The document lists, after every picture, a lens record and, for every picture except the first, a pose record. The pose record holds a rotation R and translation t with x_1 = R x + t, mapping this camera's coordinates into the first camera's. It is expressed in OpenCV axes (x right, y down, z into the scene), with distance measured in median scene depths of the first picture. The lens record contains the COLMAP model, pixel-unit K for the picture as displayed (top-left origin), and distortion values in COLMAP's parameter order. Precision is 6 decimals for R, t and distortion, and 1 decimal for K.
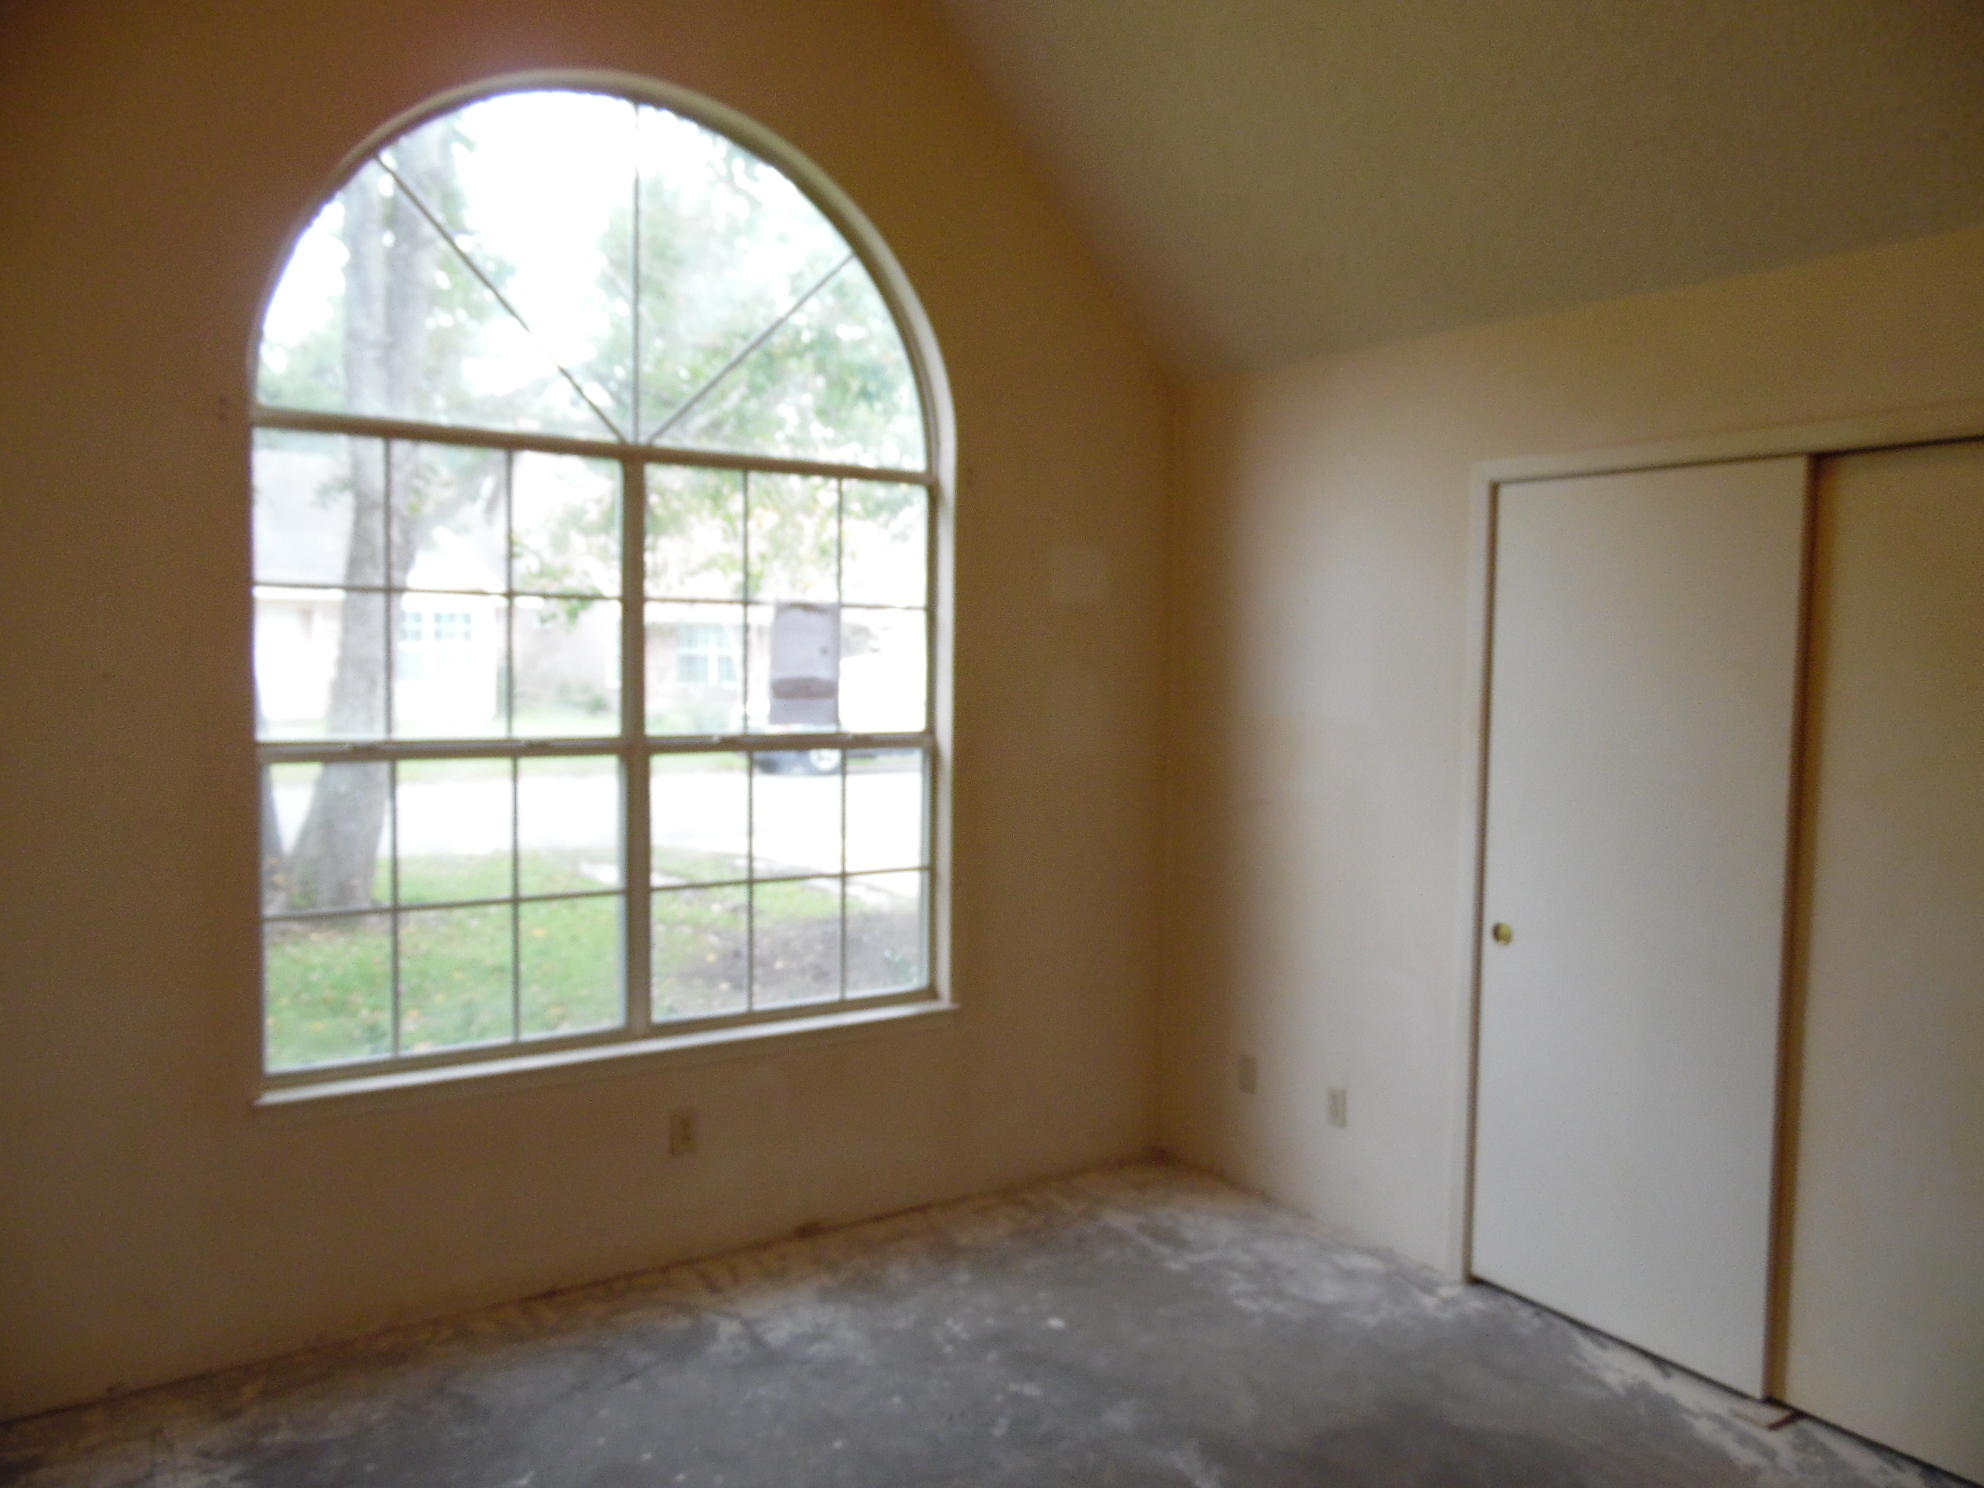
lens RADIAL K [[1483.7, 0, 990.6], [0, 1483.7, 748.9], [0, 0, 1]] dist [-0.012373, 0.042094]
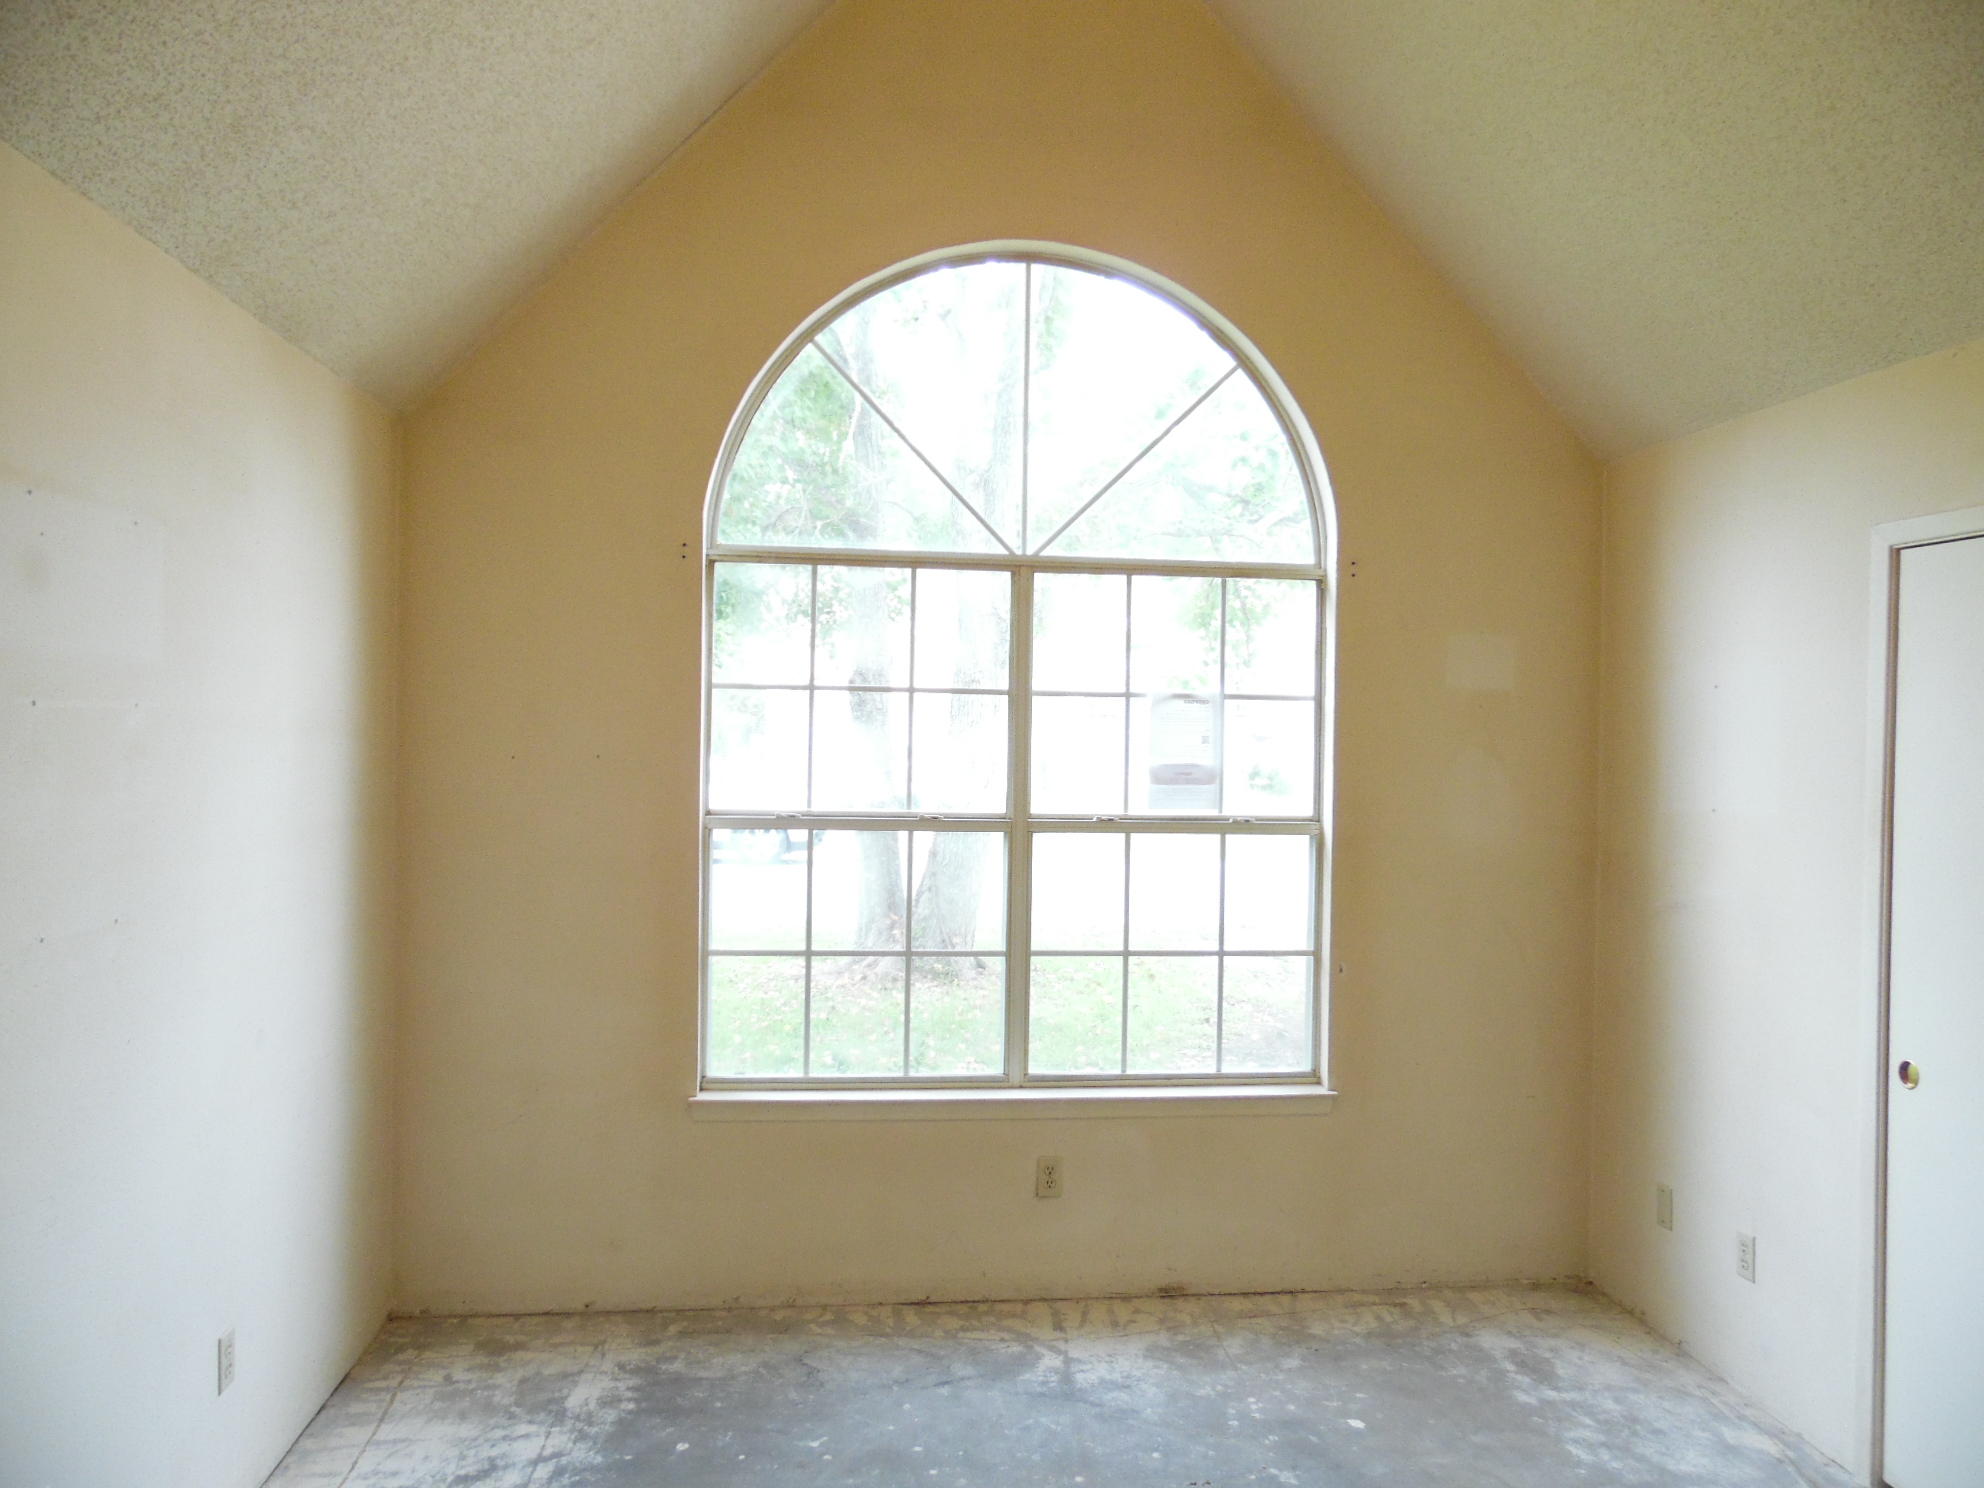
lens RADIAL K [[1492.5, 0, 1001.6], [0, 1492.5, 744.6], [0, 0, 1]] dist [-0.036526, 0.076100]
pose [[0.885369, 0.004889, -0.464863, 0.271290], [-0.032133, 0.998197, -0.050701, -0.003717], [0.463777, 0.059827, 0.883930, -0.005038]]
